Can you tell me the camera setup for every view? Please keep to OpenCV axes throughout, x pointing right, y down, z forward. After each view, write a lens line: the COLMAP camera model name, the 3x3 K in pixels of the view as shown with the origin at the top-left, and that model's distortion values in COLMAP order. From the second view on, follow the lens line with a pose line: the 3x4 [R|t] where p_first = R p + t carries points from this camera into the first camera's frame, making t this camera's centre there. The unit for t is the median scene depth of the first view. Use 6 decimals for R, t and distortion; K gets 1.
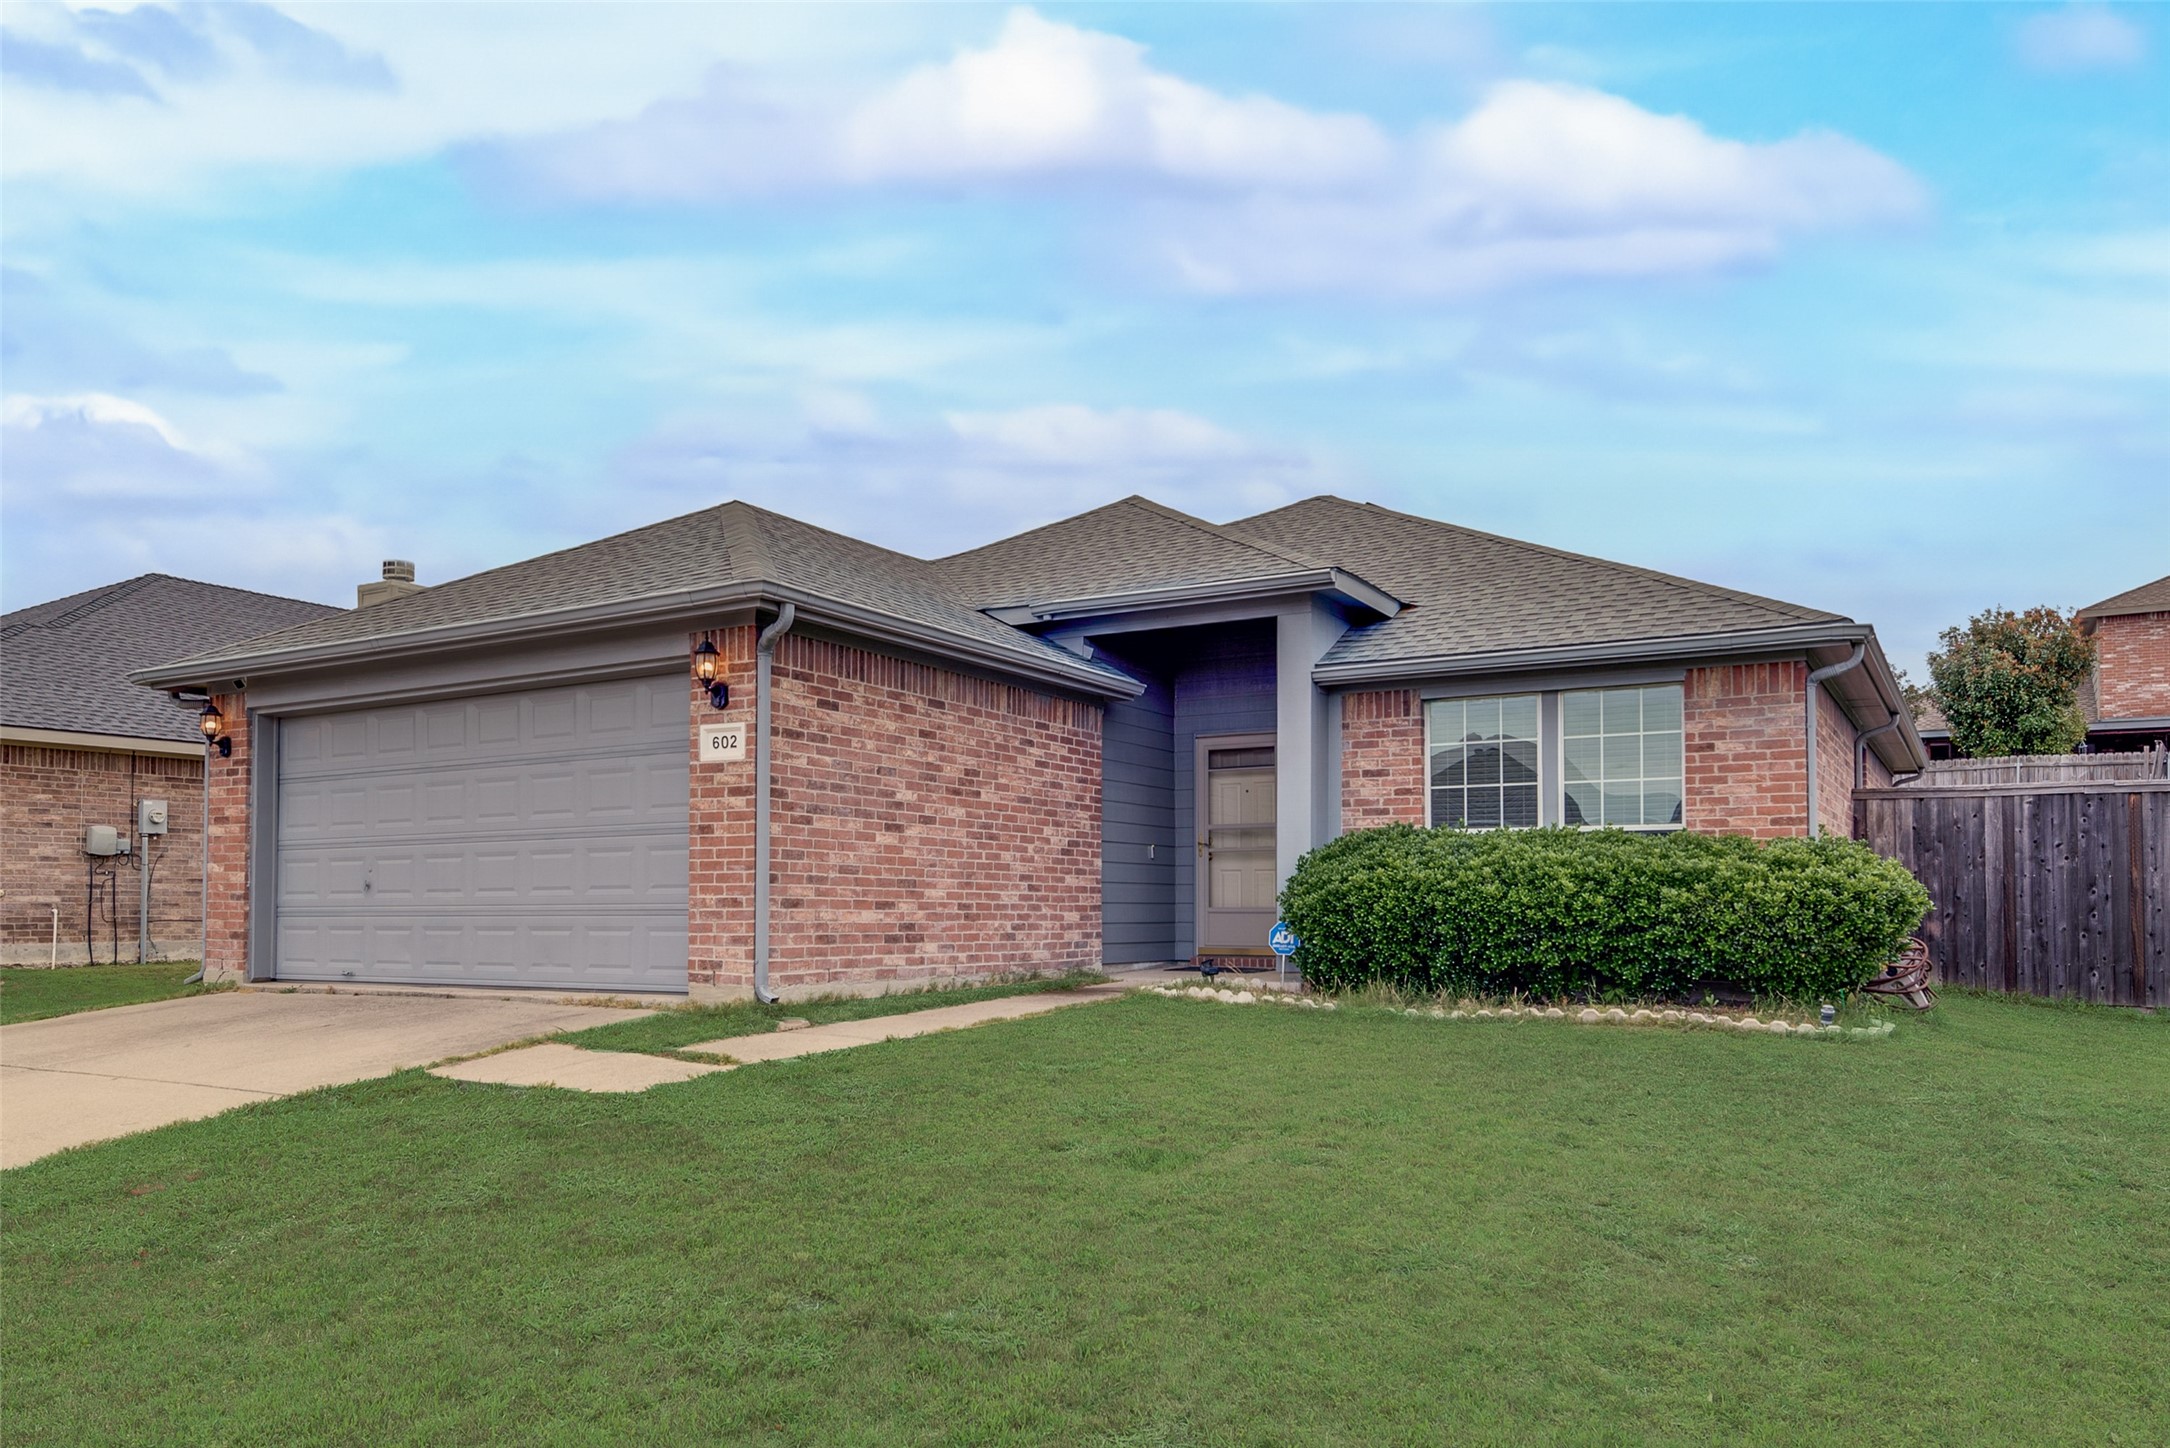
lens RADIAL K [[907.2, 0, 1082.3], [0, 907.2, 737.8], [0, 0, 1]] dist [0.009496, -0.000721]
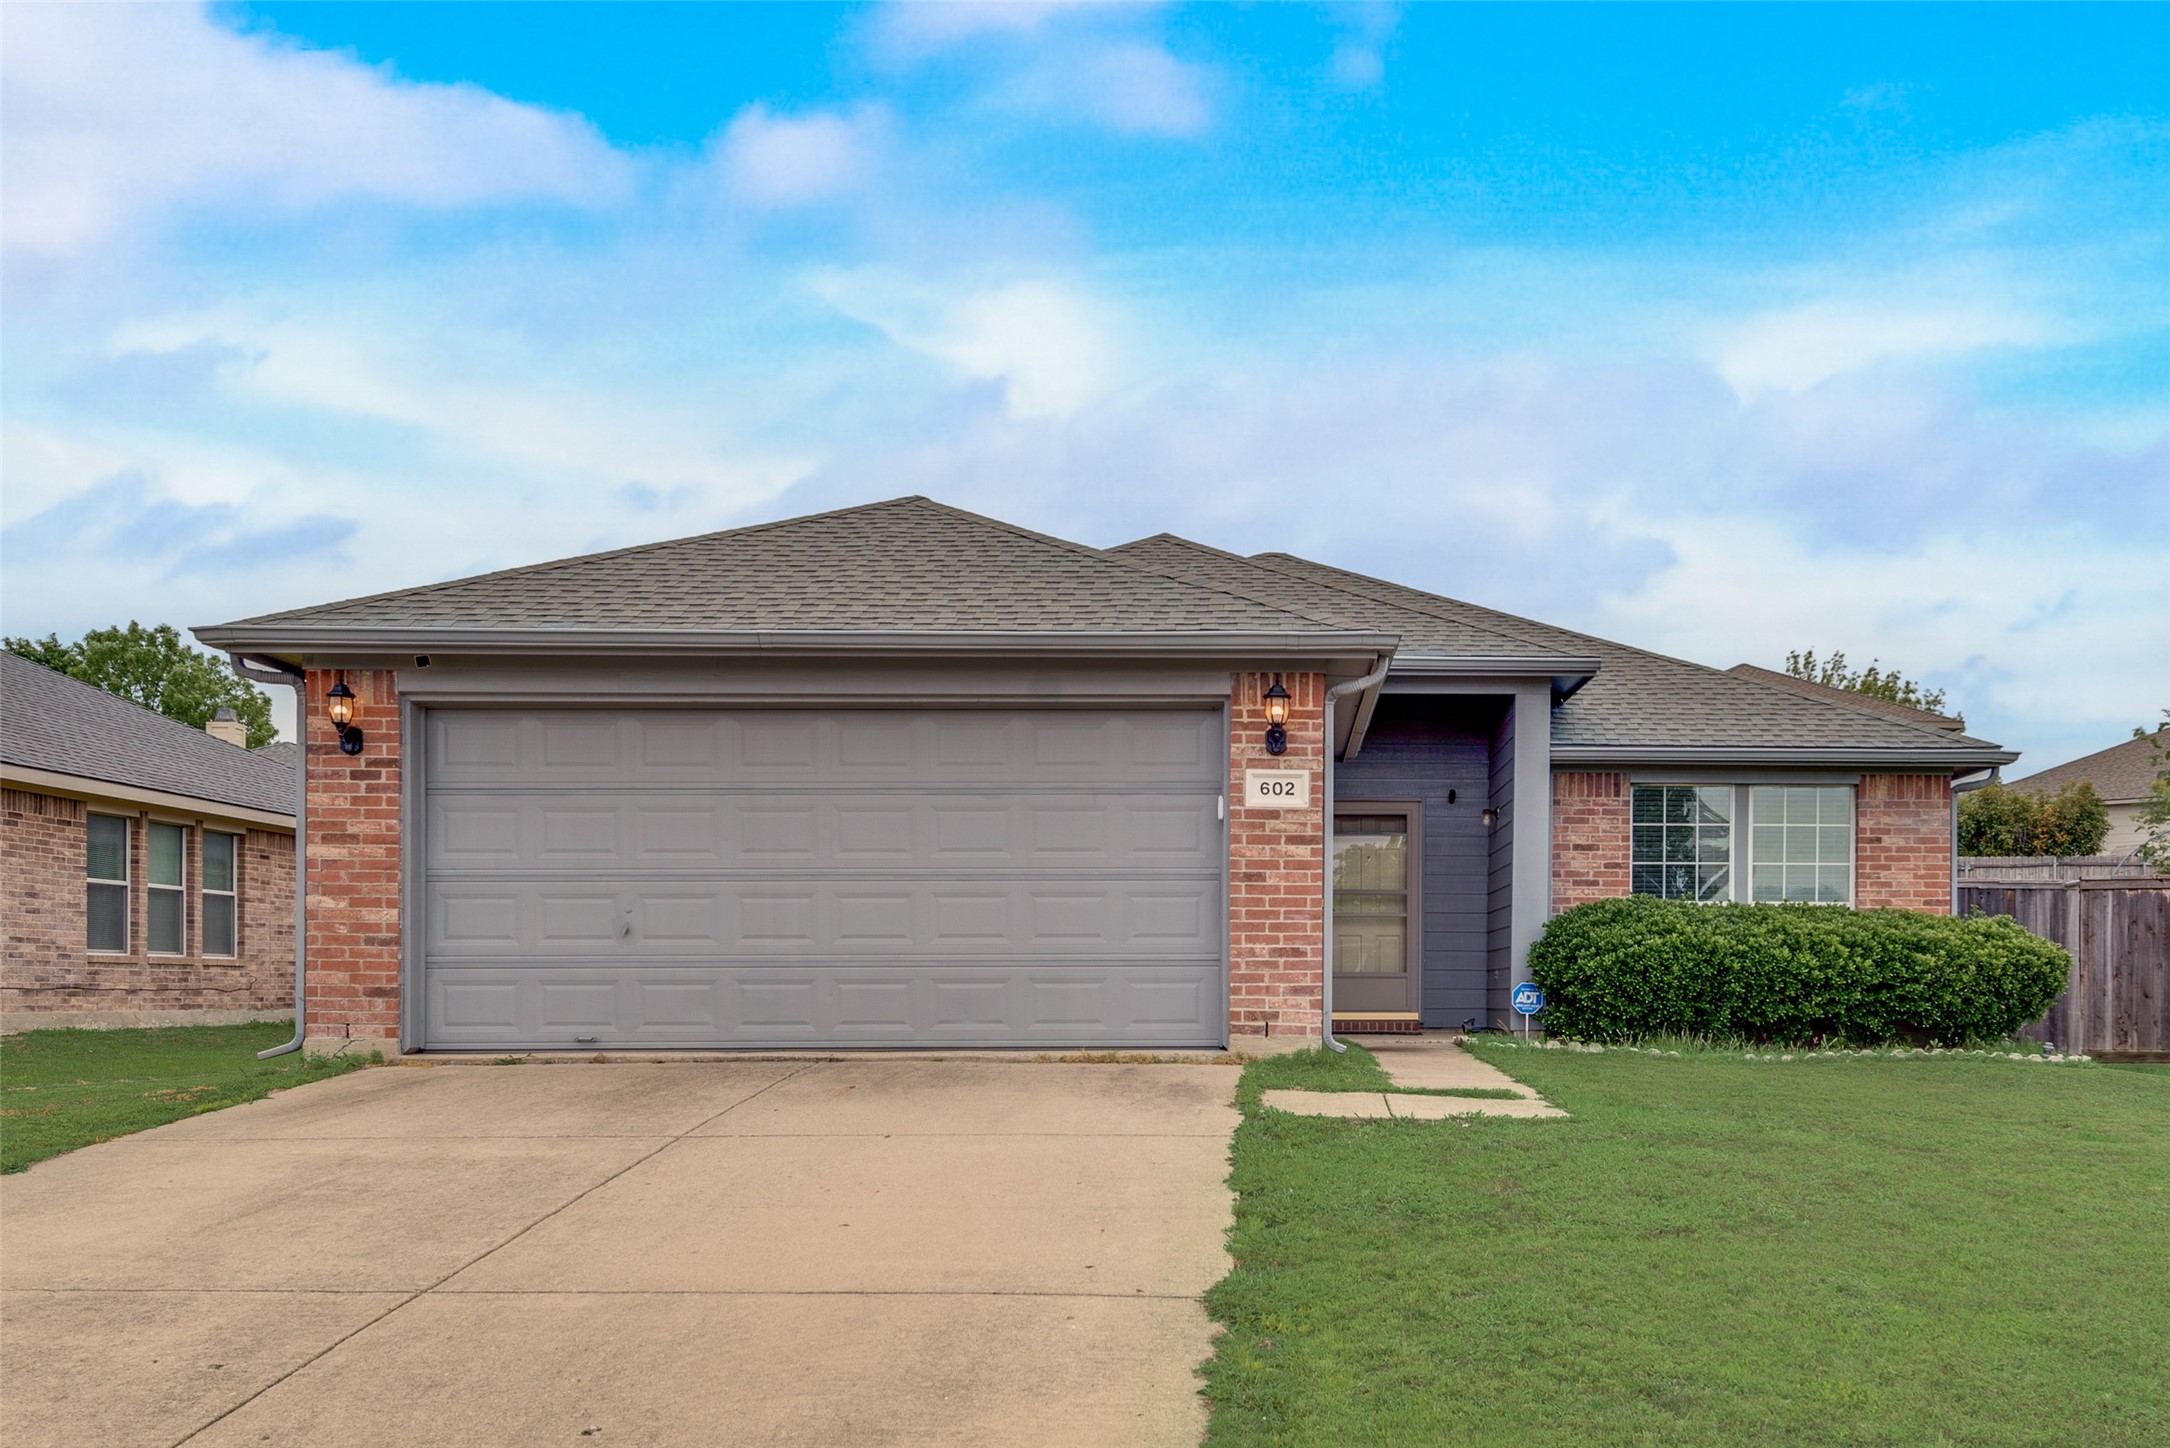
lens RADIAL K [[1046.3, 0, 1084.9], [0, 1046.3, 797.8], [0, 0, 1]] dist [0.013724, -0.000525]
pose [[0.947150, 0.061233, 0.314893, -0.786221], [-0.063814, 0.997960, -0.002115, 0.025144], [-0.314380, -0.018091, 0.949125, -0.003254]]
